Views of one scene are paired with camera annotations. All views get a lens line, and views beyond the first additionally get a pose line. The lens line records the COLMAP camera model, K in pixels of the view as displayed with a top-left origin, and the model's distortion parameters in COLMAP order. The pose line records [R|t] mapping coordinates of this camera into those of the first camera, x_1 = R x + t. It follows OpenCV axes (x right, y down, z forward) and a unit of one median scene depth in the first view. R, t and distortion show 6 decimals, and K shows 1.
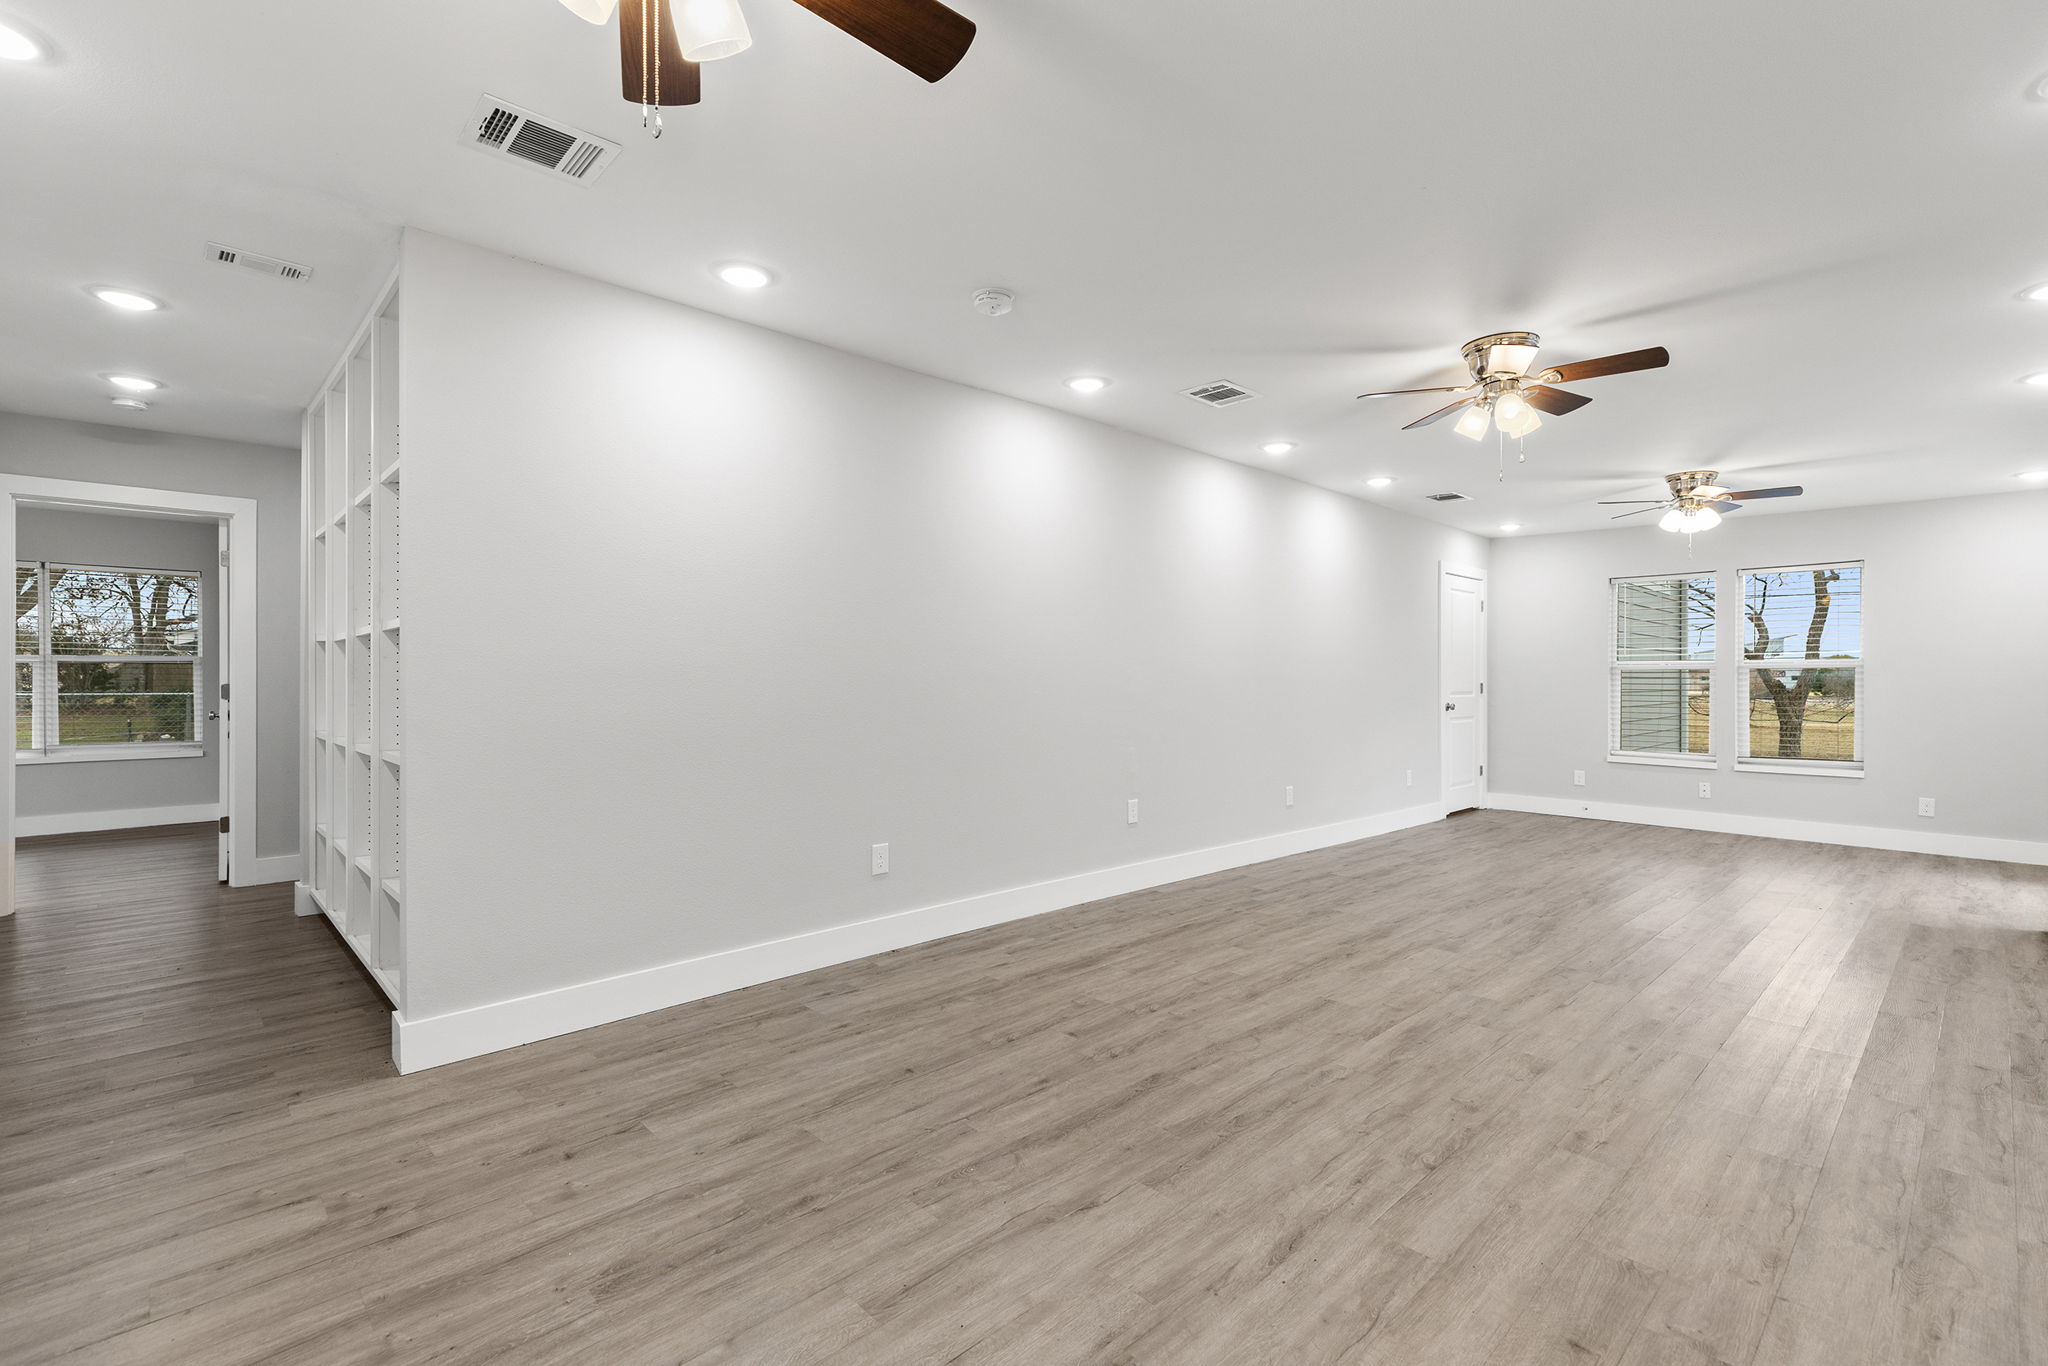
lens RADIAL K [[922.0, 0, 1018.8], [0, 922.0, 675.9], [0, 0, 1]] dist [0.001622, 0.000690]
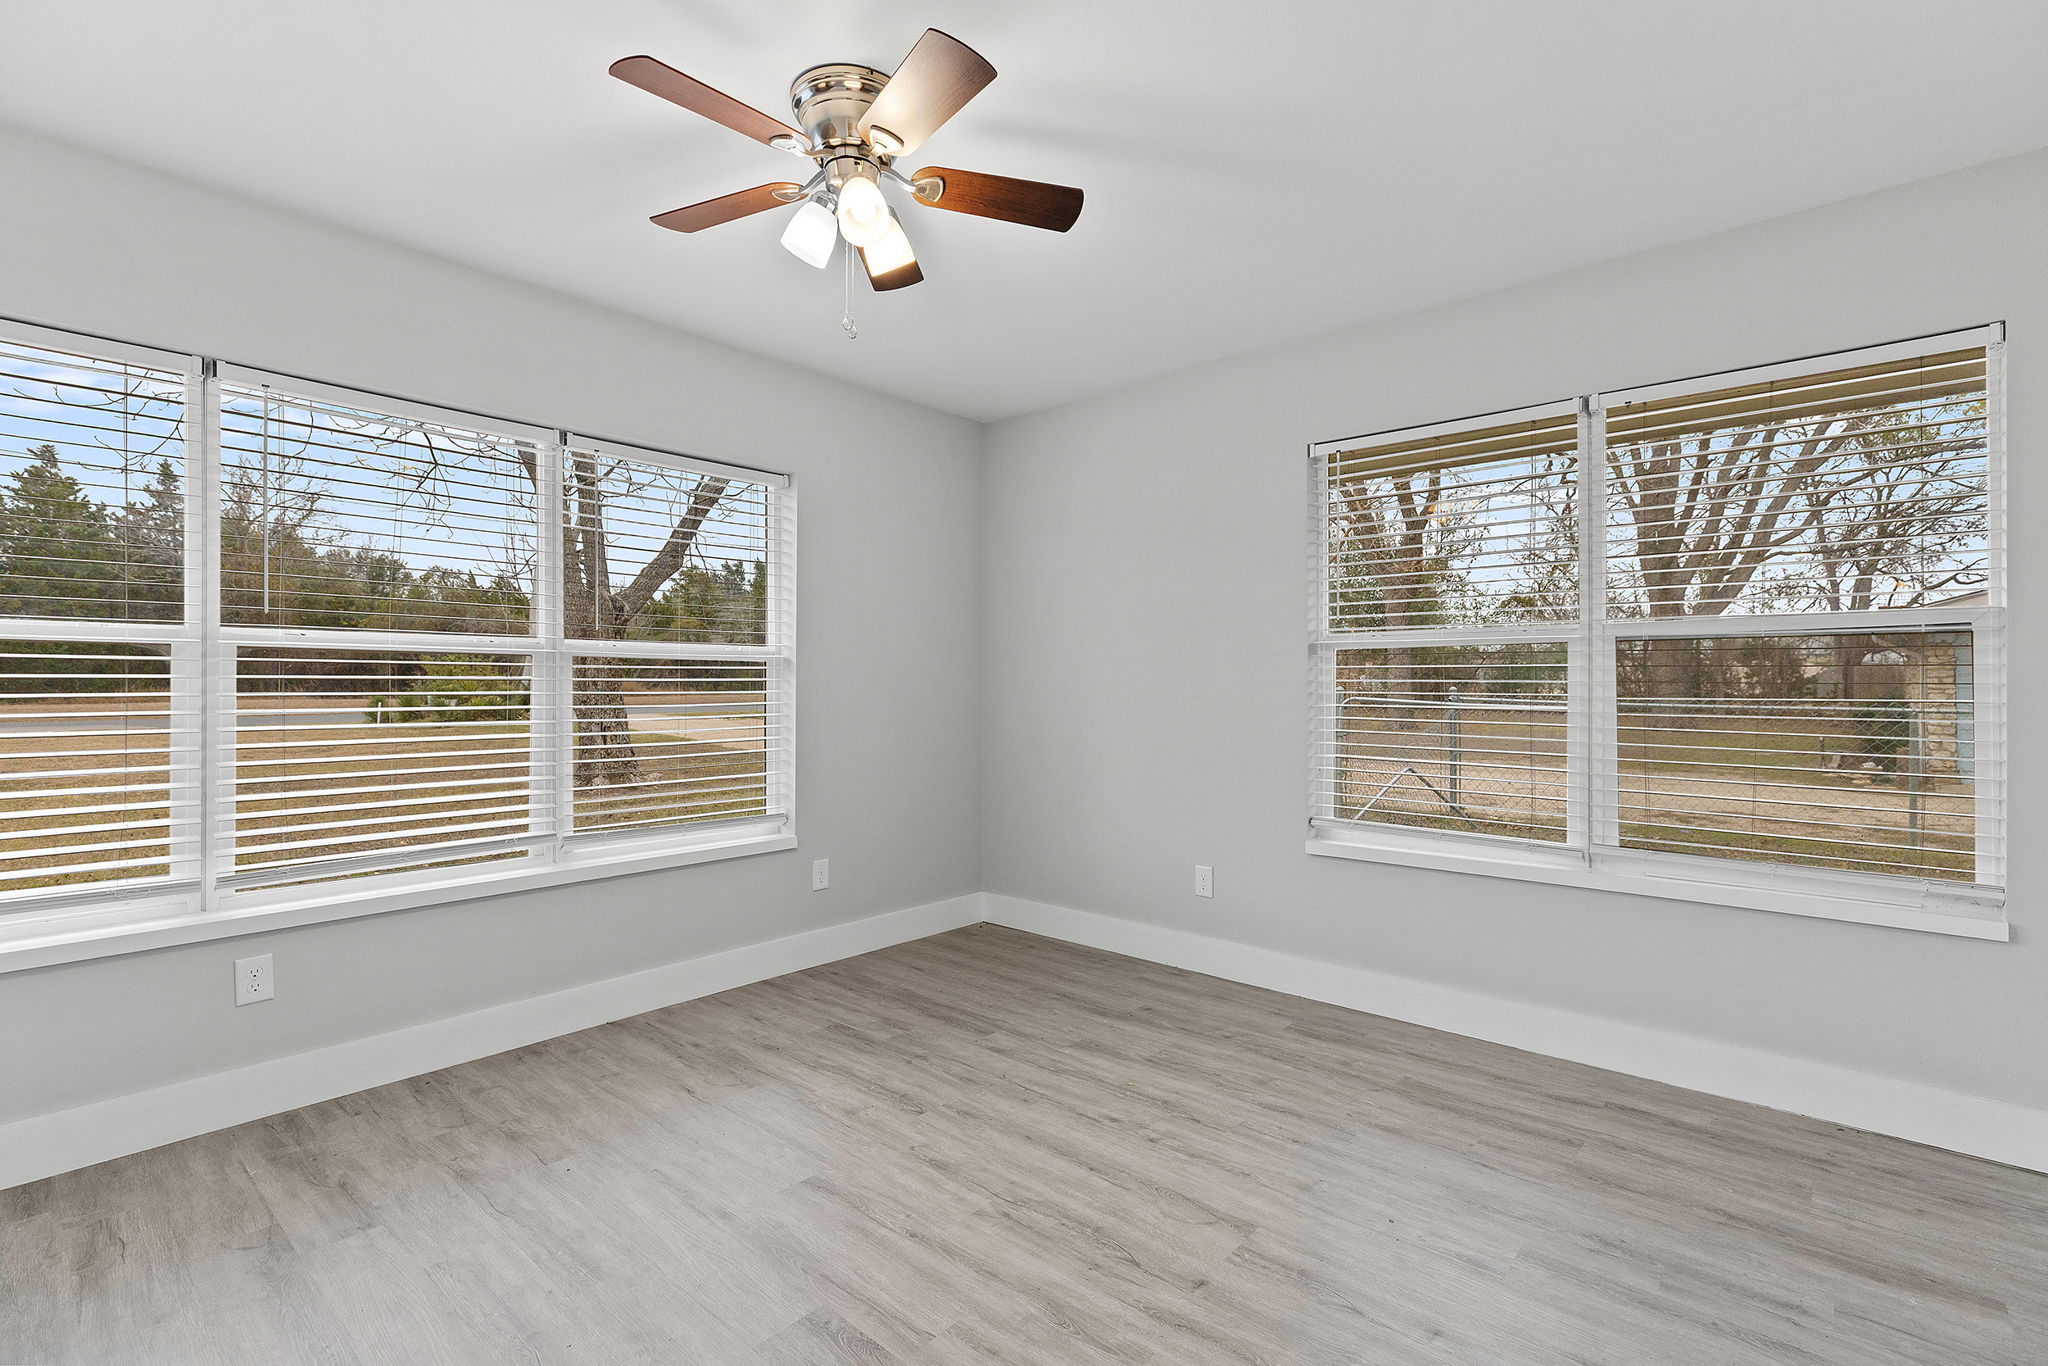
lens RADIAL K [[922.0, 0, 1027.1], [0, 922.0, 683.1], [0, 0, 1]] dist [0.001622, 0.000690]
pose [[0.087031, -0.000032, -0.996206, -0.145279], [0.002381, 0.999997, 0.000176, 0.000762], [0.996203, -0.002388, 0.087031, 0.155992]]
